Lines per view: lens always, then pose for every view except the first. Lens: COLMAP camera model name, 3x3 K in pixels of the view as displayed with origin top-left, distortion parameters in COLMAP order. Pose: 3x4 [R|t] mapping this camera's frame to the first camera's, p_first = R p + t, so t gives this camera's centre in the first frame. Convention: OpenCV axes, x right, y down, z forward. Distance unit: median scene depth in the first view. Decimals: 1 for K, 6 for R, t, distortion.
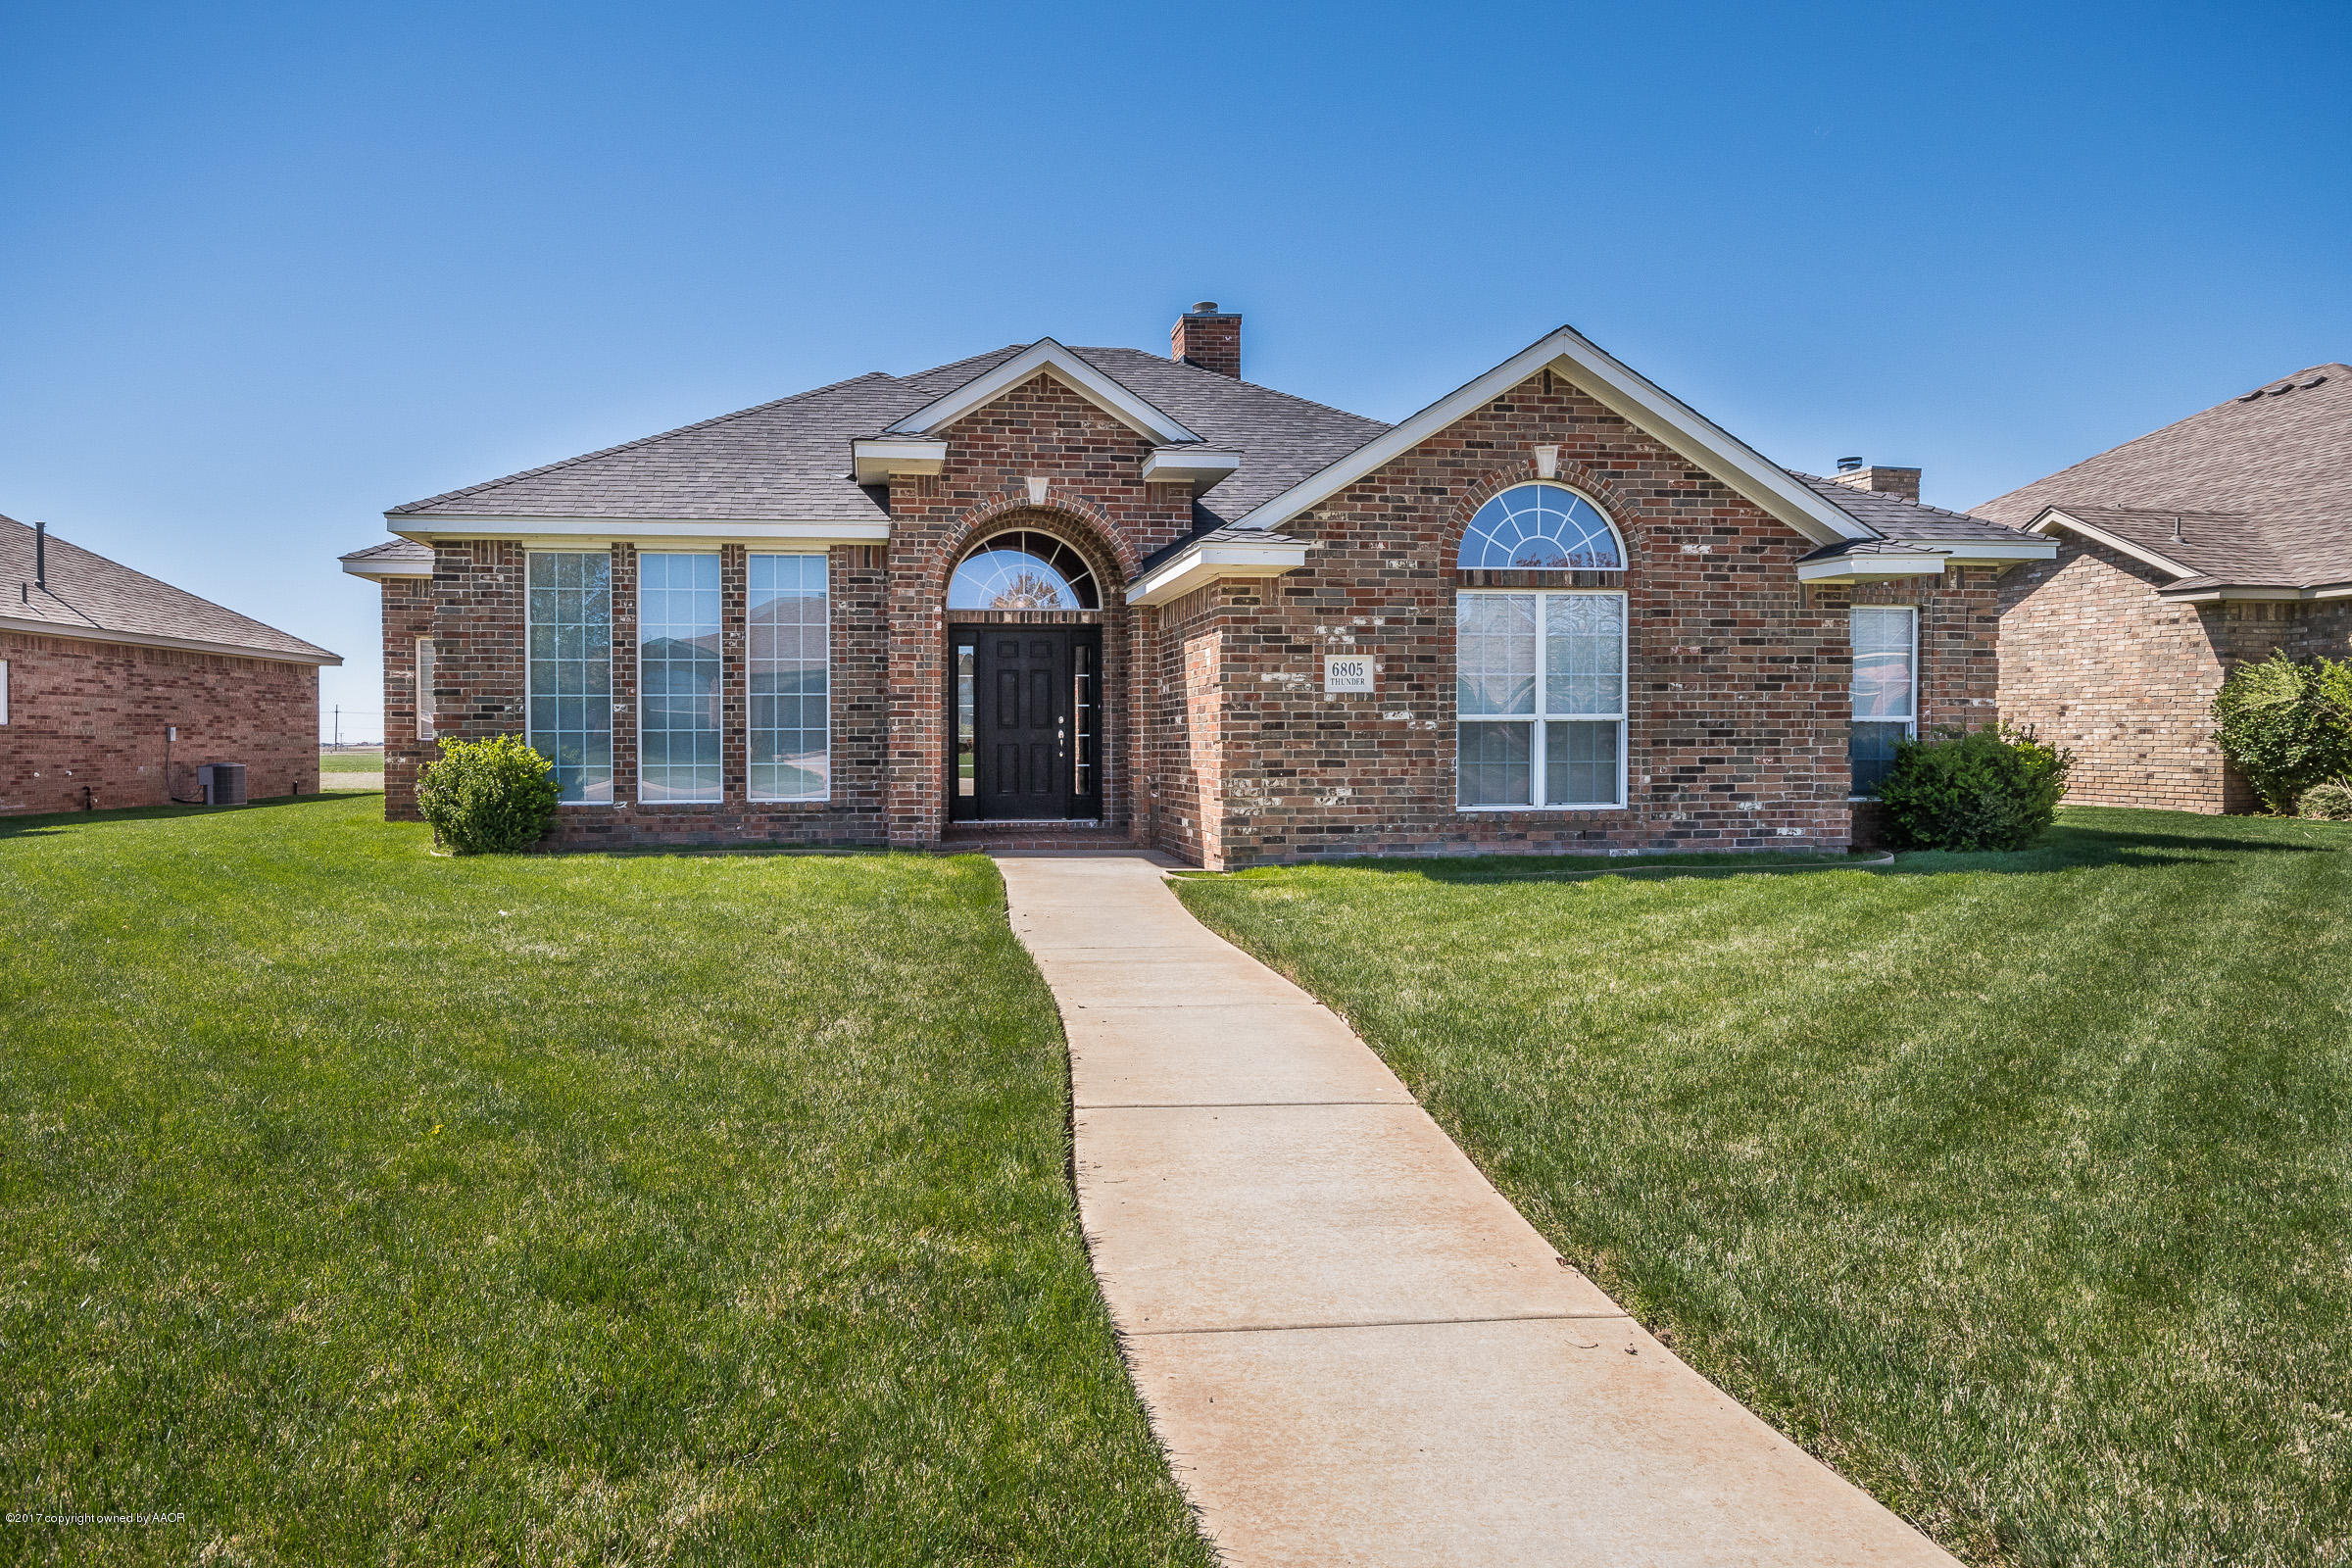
lens RADIAL K [[1463.4, 0, 1181.3], [0, 1463.4, 742.9], [0, 0, 1]] dist [0.024939, 0.002257]
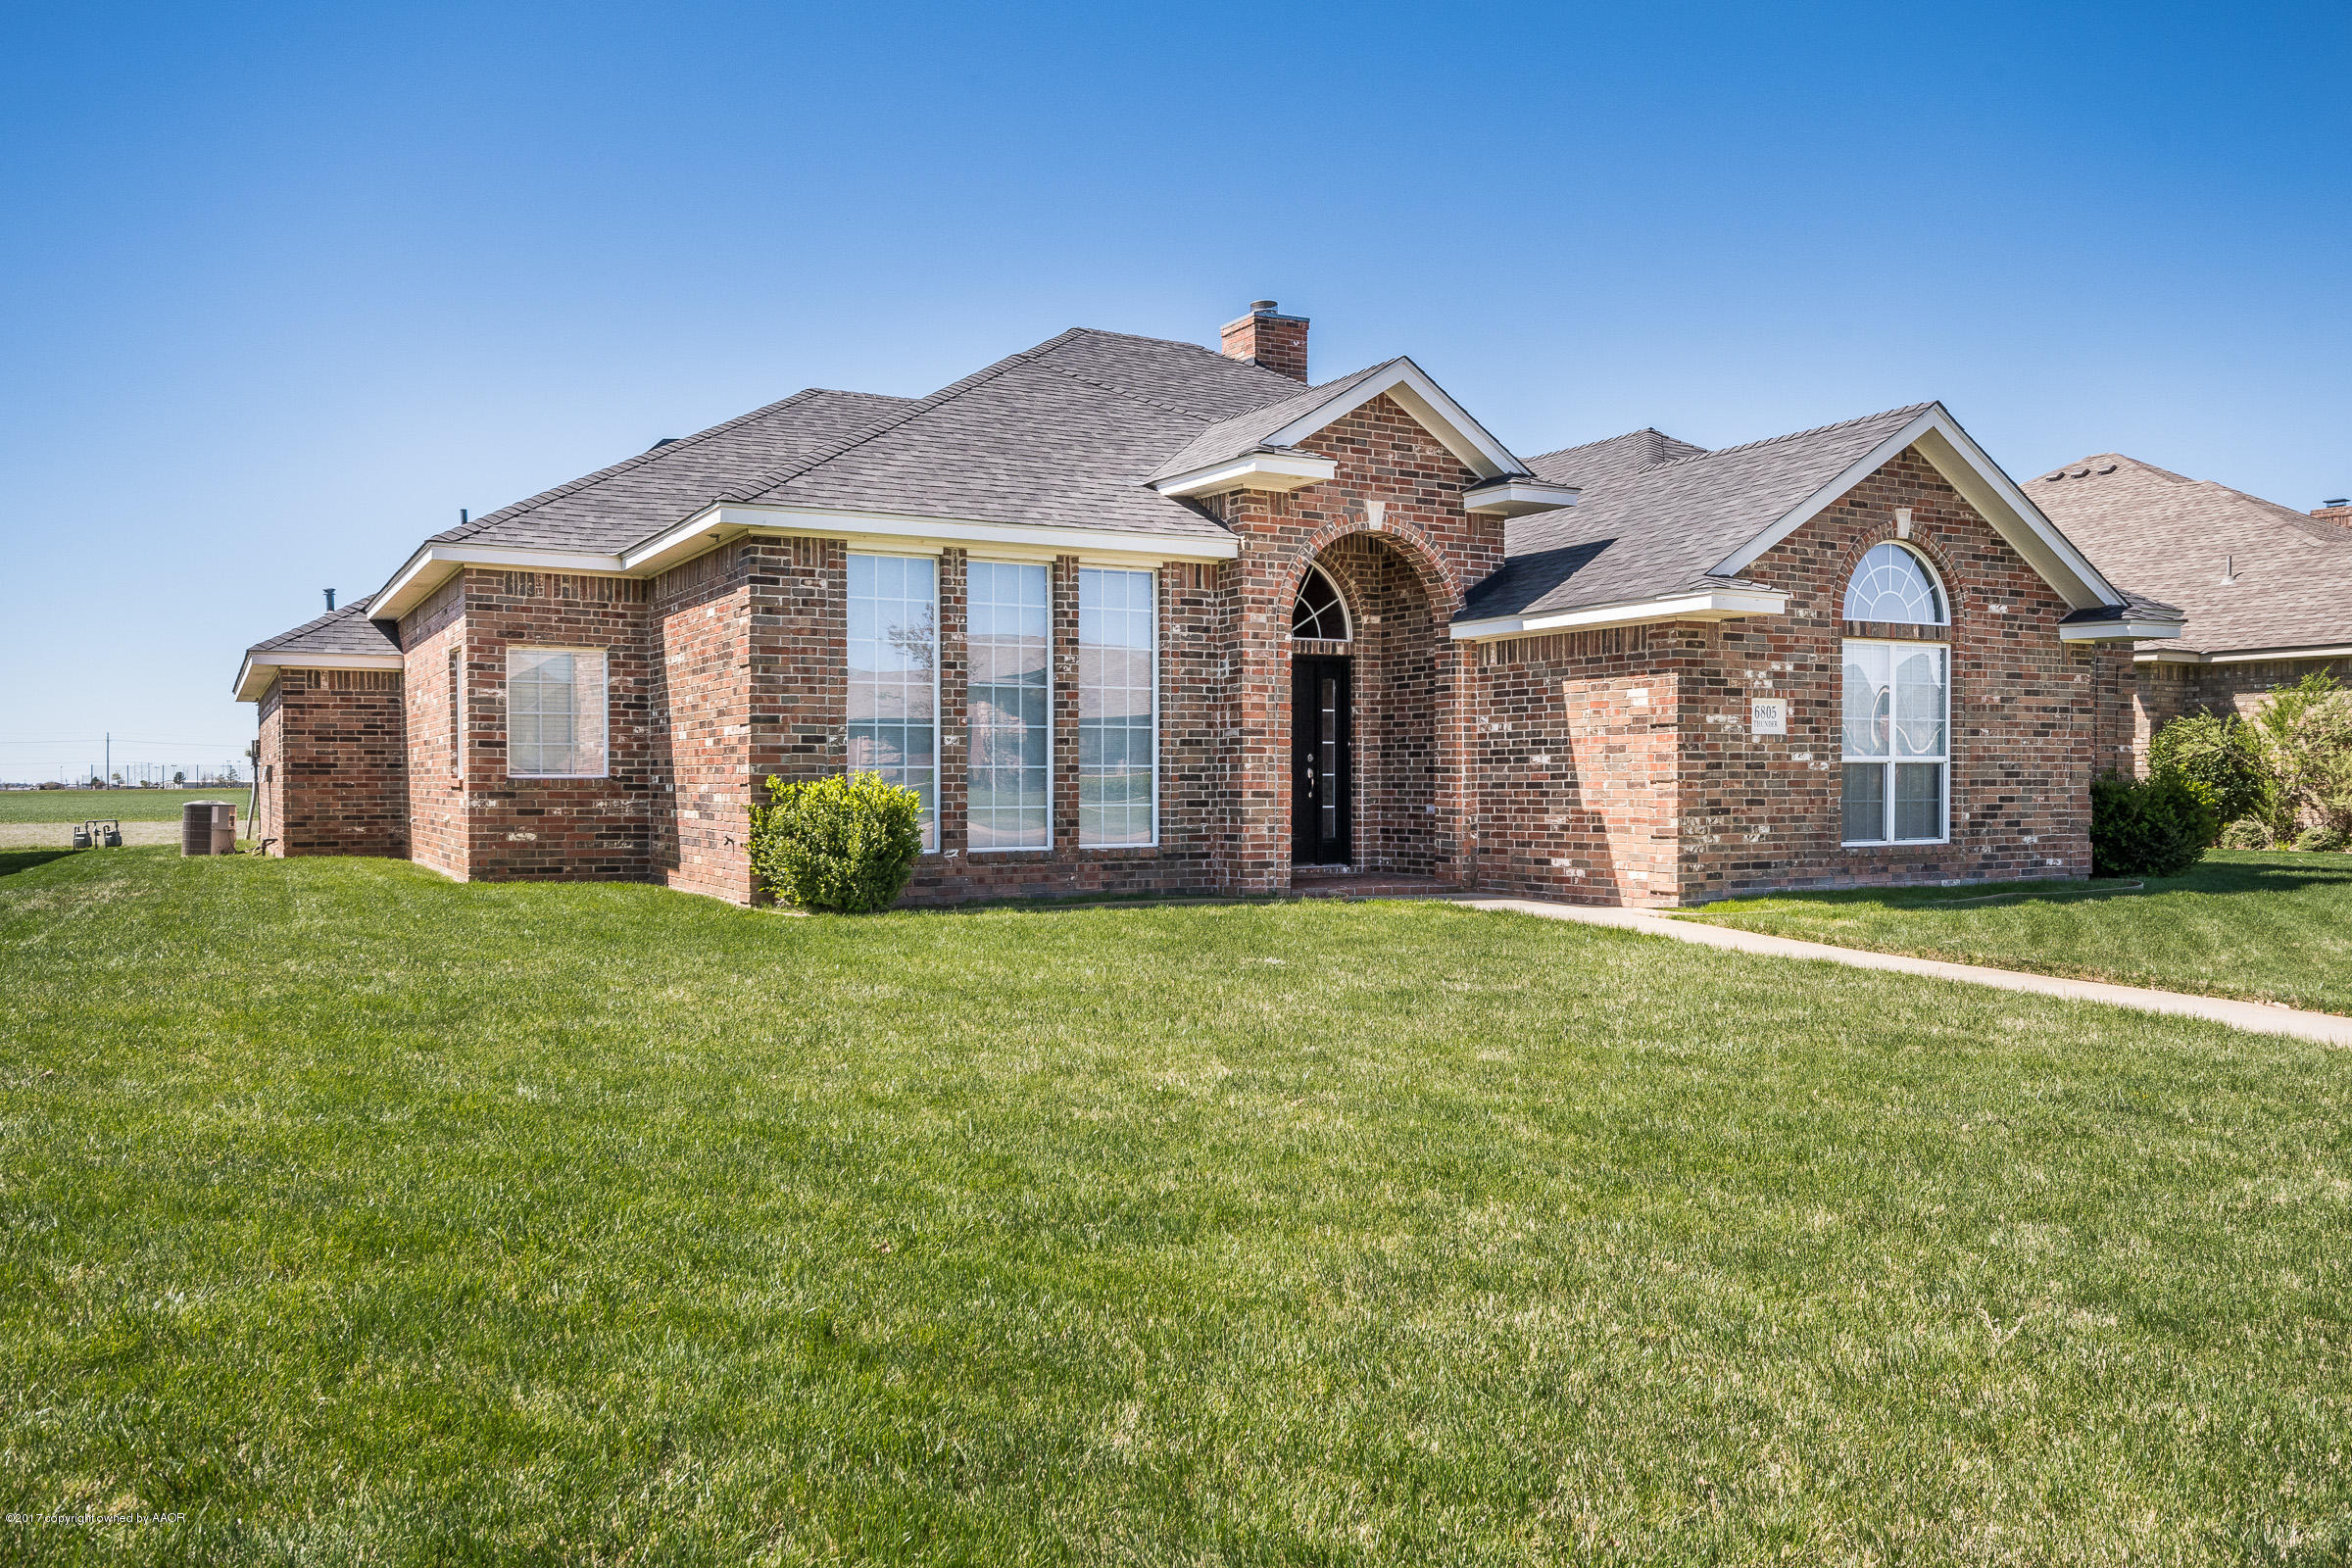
lens RADIAL K [[1828.1, 0, 1176.0], [0, 1828.1, 784.0], [0, 0, 1]] dist [0.044211, 0.005613]
pose [[0.919594, 0.001815, 0.392865, -0.758851], [-0.001068, 0.999997, -0.002120, 0.004184], [-0.392868, 0.001530, 0.919594, -0.039099]]
